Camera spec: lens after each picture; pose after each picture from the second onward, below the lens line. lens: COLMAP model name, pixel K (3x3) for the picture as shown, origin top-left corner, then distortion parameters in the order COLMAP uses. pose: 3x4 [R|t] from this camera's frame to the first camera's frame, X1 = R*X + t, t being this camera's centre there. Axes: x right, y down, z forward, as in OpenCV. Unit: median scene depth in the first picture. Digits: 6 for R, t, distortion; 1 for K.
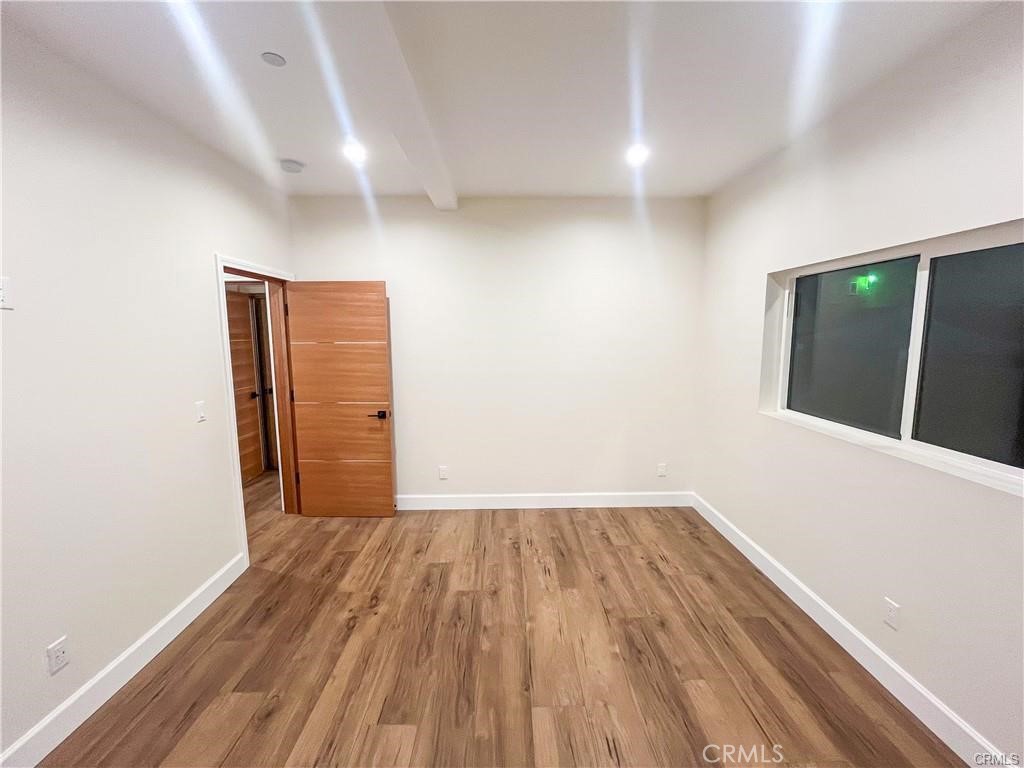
lens RADIAL K [[416.0, 0, 512.6], [0, 416.0, 381.8], [0, 0, 1]] dist [-0.000999, -0.000126]
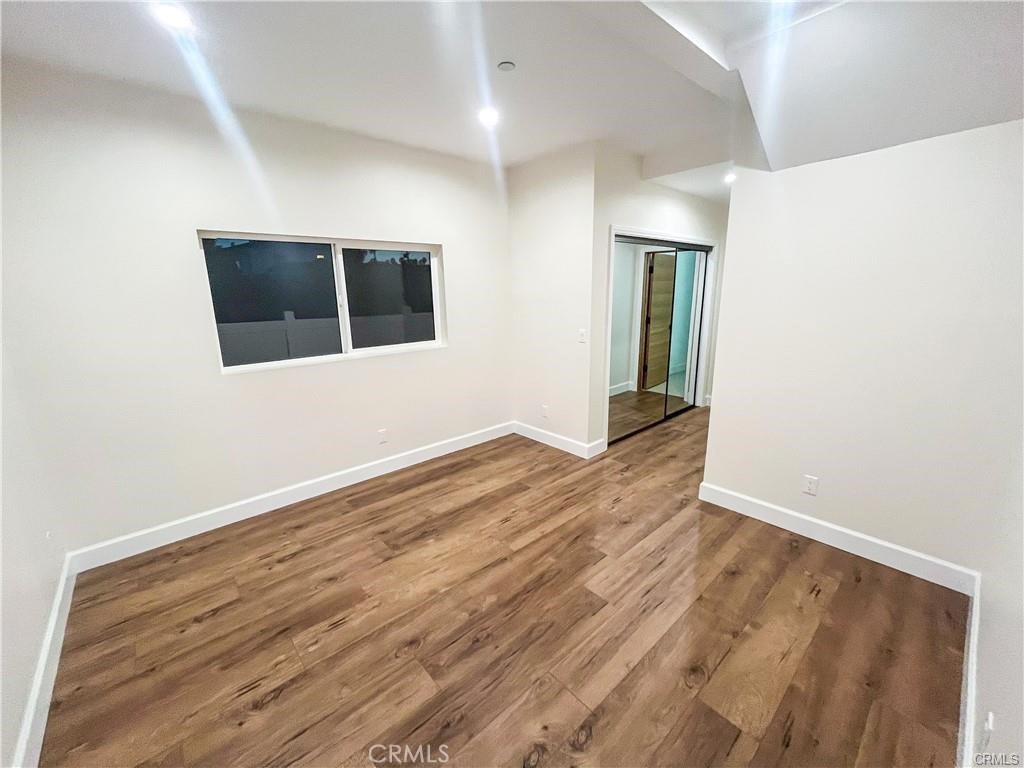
lens RADIAL K [[416.0, 0, 512.6], [0, 416.0, 381.8], [0, 0, 1]] dist [-0.000999, -0.000126]
pose [[-0.653439, -0.150210, 0.741926, -0.700778], [0.113932, 0.949434, 0.292566, -0.144480], [-0.748356, 0.275703, -0.603284, 1.295753]]
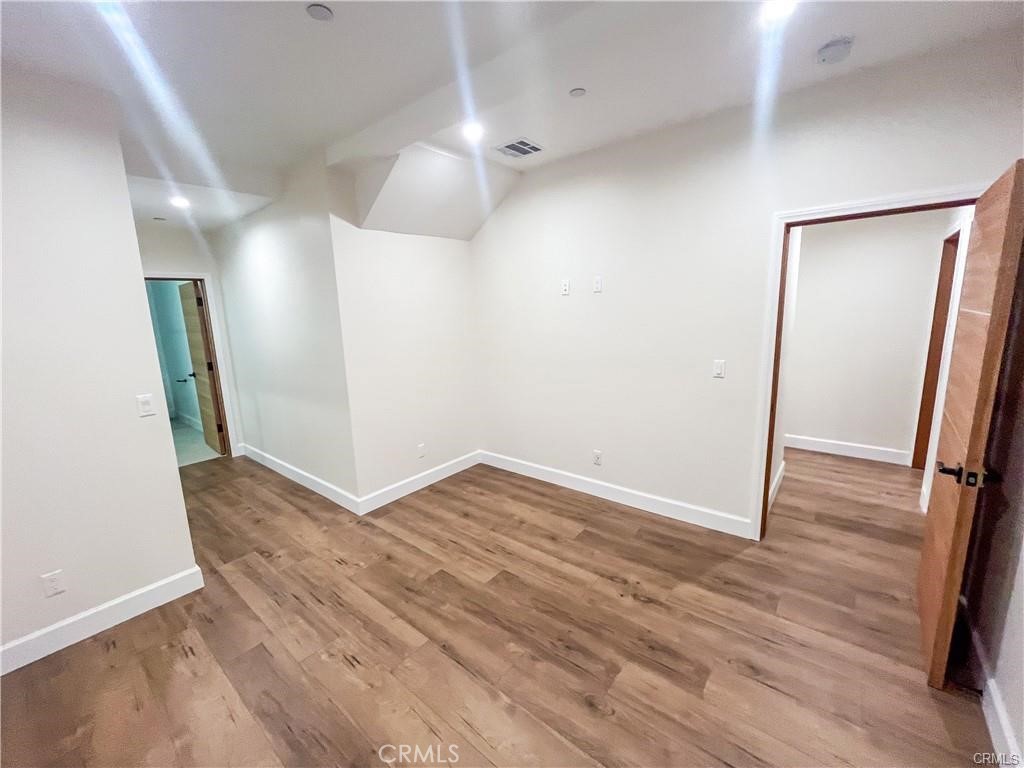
lens RADIAL K [[416.0, 0, 512.6], [0, 416.0, 381.8], [0, 0, 1]] dist [-0.000999, -0.000126]
pose [[-0.644313, 0.161761, -0.747459, 0.486740], [-0.054358, 0.965215, 0.255744, -0.160165], [0.762828, 0.205410, -0.613107, 1.315598]]
